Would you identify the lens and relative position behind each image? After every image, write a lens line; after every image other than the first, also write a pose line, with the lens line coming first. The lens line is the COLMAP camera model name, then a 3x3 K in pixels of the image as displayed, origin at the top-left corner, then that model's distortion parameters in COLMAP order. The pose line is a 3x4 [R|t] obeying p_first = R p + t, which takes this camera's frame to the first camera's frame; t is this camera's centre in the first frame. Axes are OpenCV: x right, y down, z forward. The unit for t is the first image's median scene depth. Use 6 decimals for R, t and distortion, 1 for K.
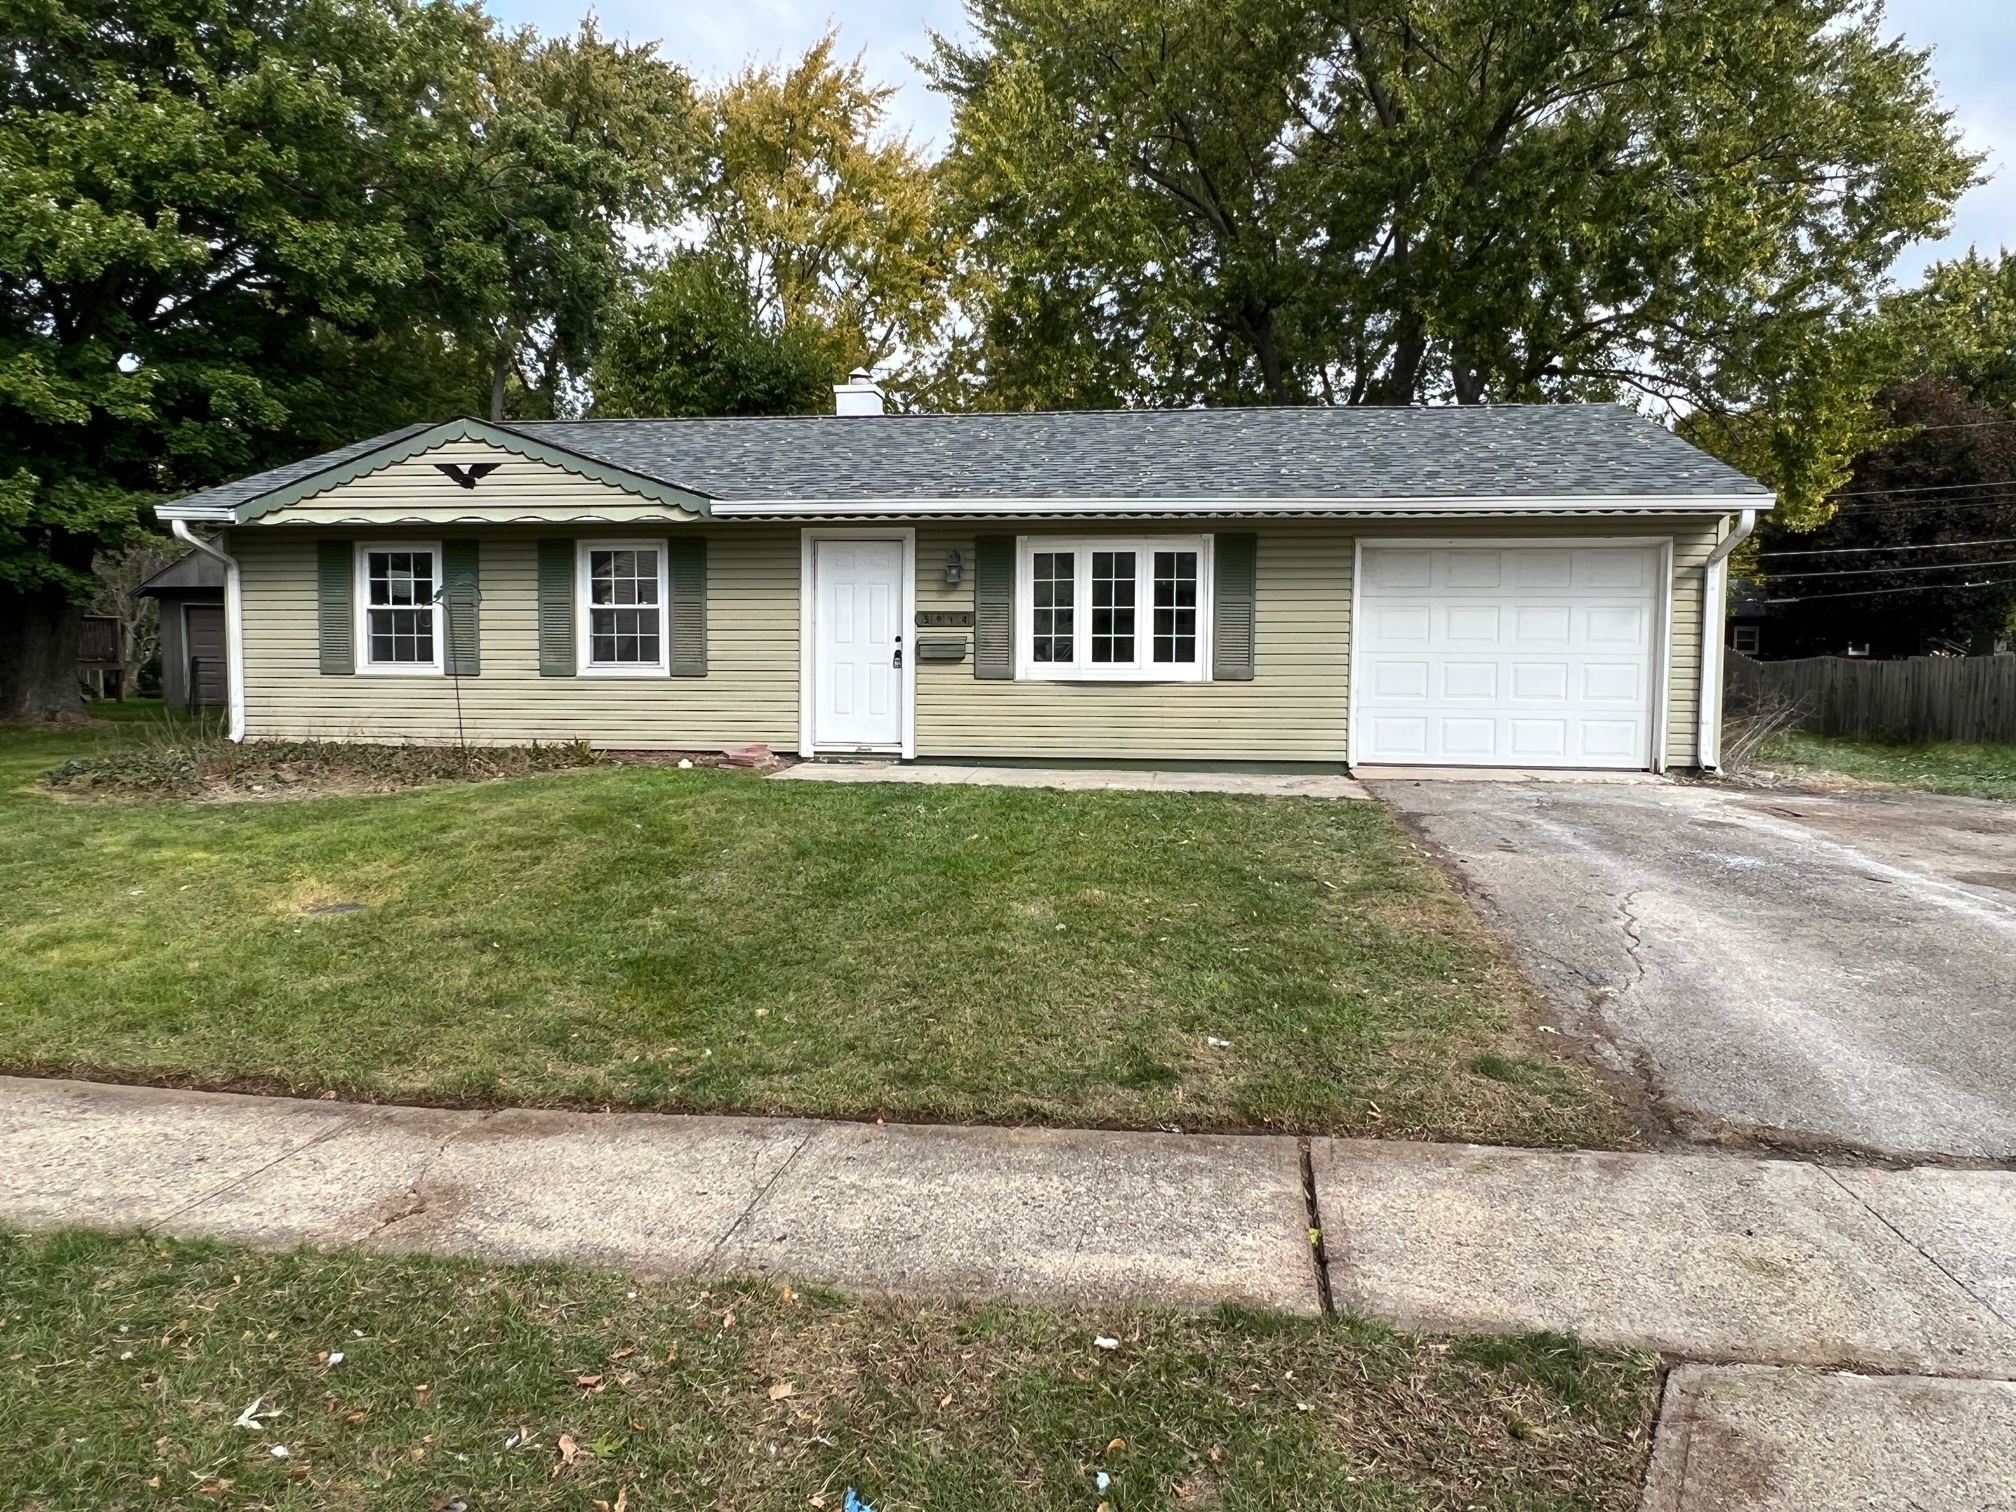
lens RADIAL K [[1359.2, 0, 1015.2], [0, 1359.2, 753.3], [0, 0, 1]] dist [0.000351, -0.002766]
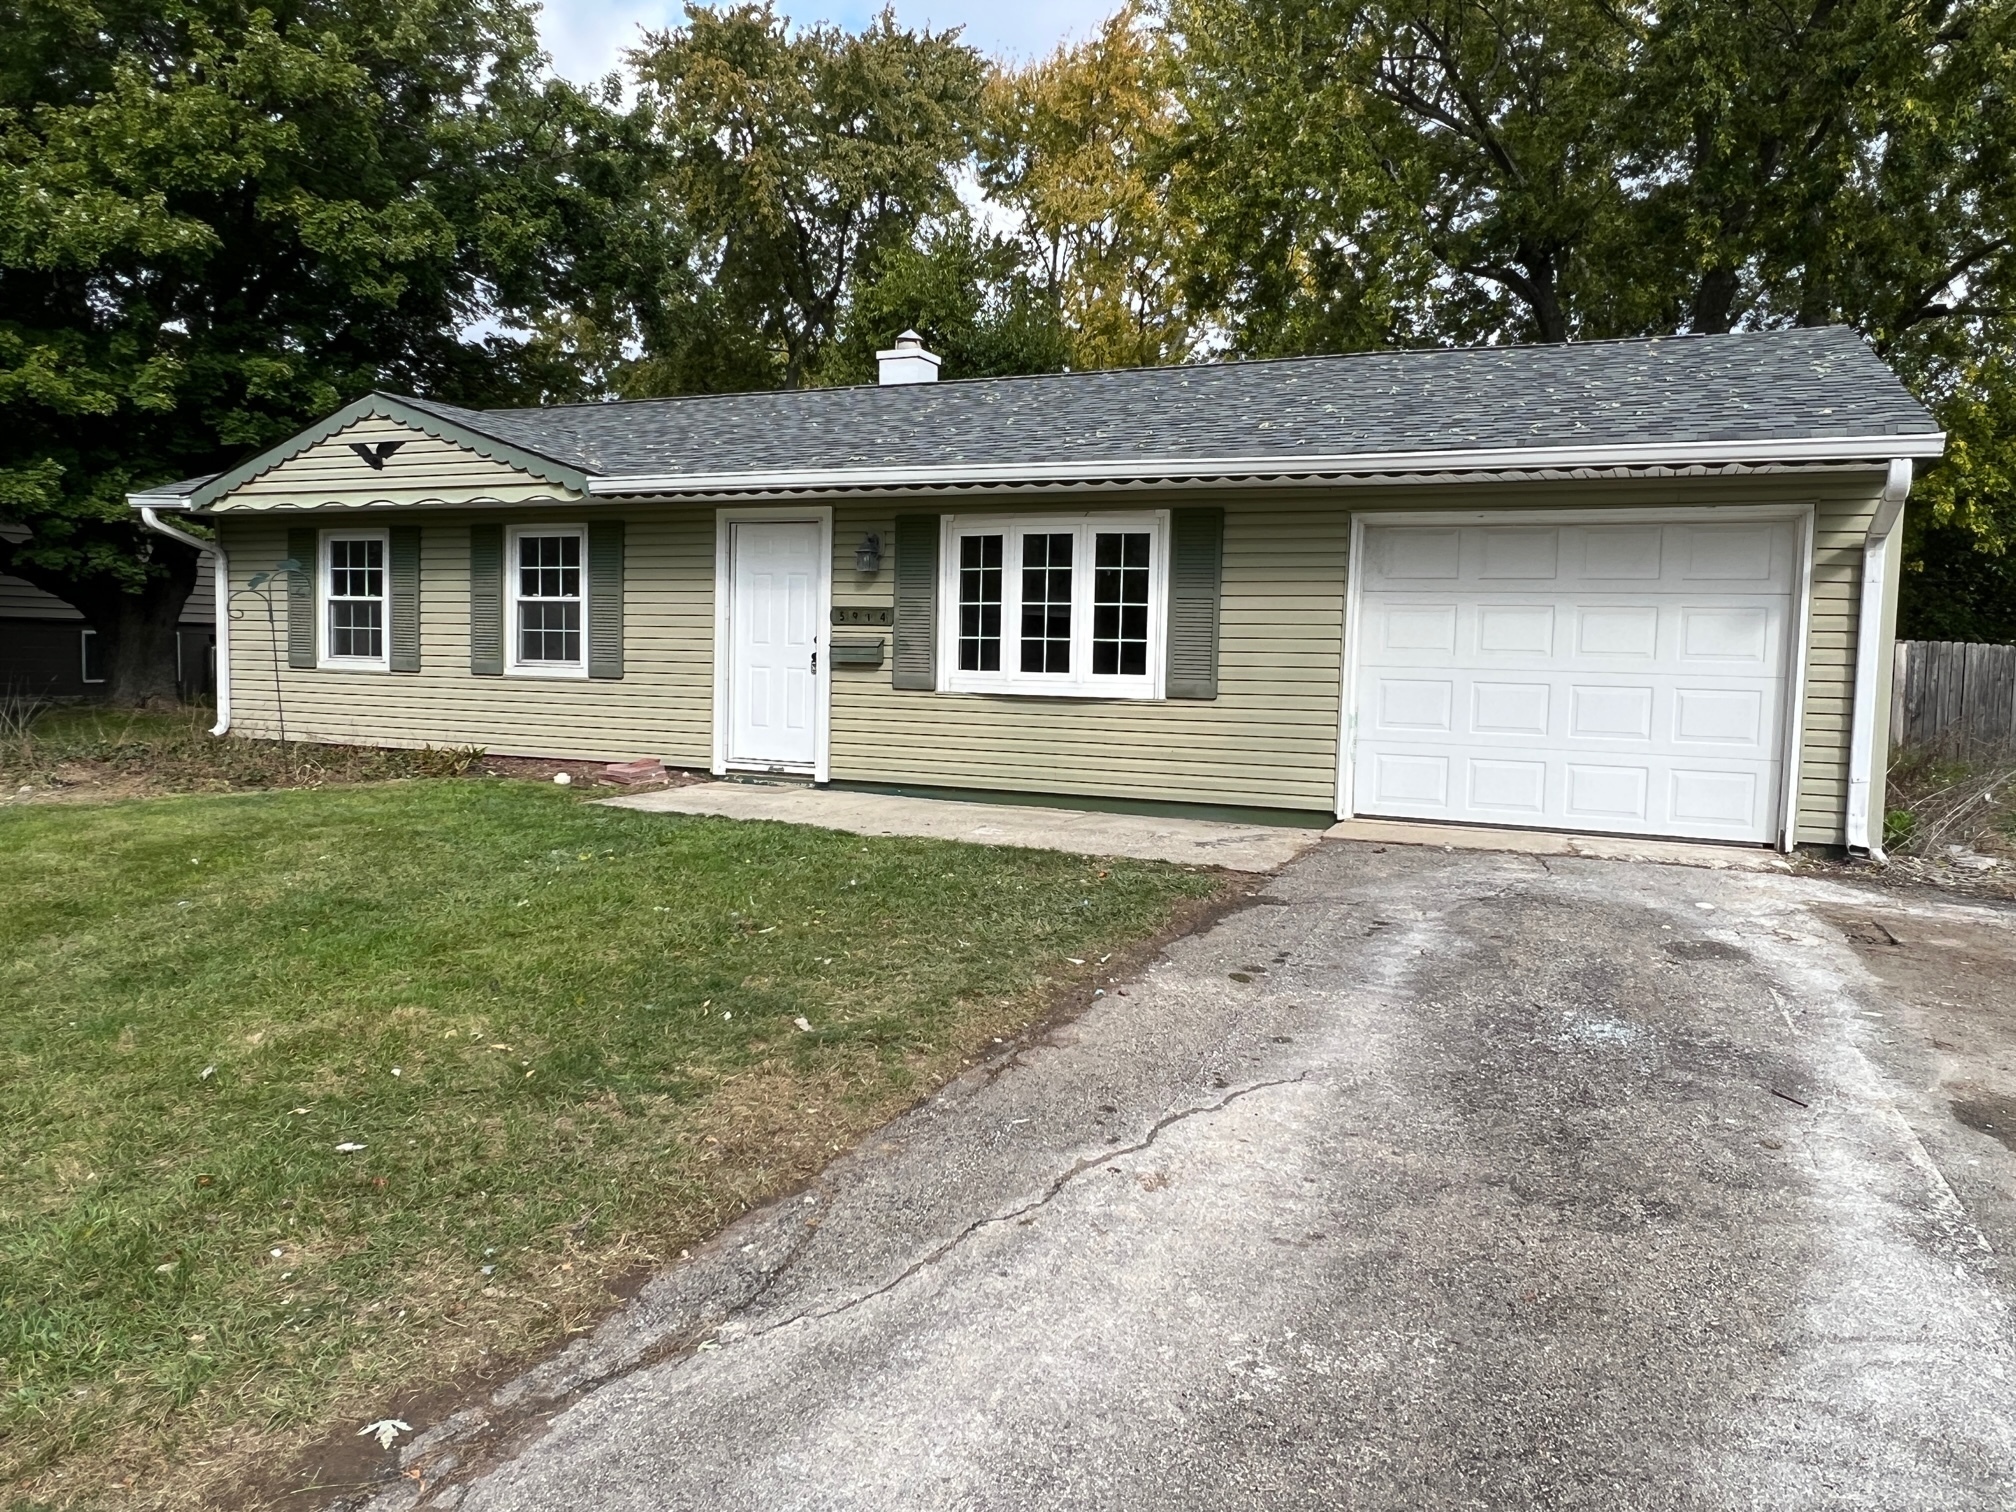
lens RADIAL K [[1396.0, 0, 1007.1], [0, 1396.0, 757.1], [0, 0, 1]] dist [-0.000884, -0.001173]
pose [[0.960329, 0.037845, -0.276290, 0.275477], [-0.038423, 0.999256, 0.003326, -0.019250], [0.276211, 0.007422, 0.961068, 0.208243]]
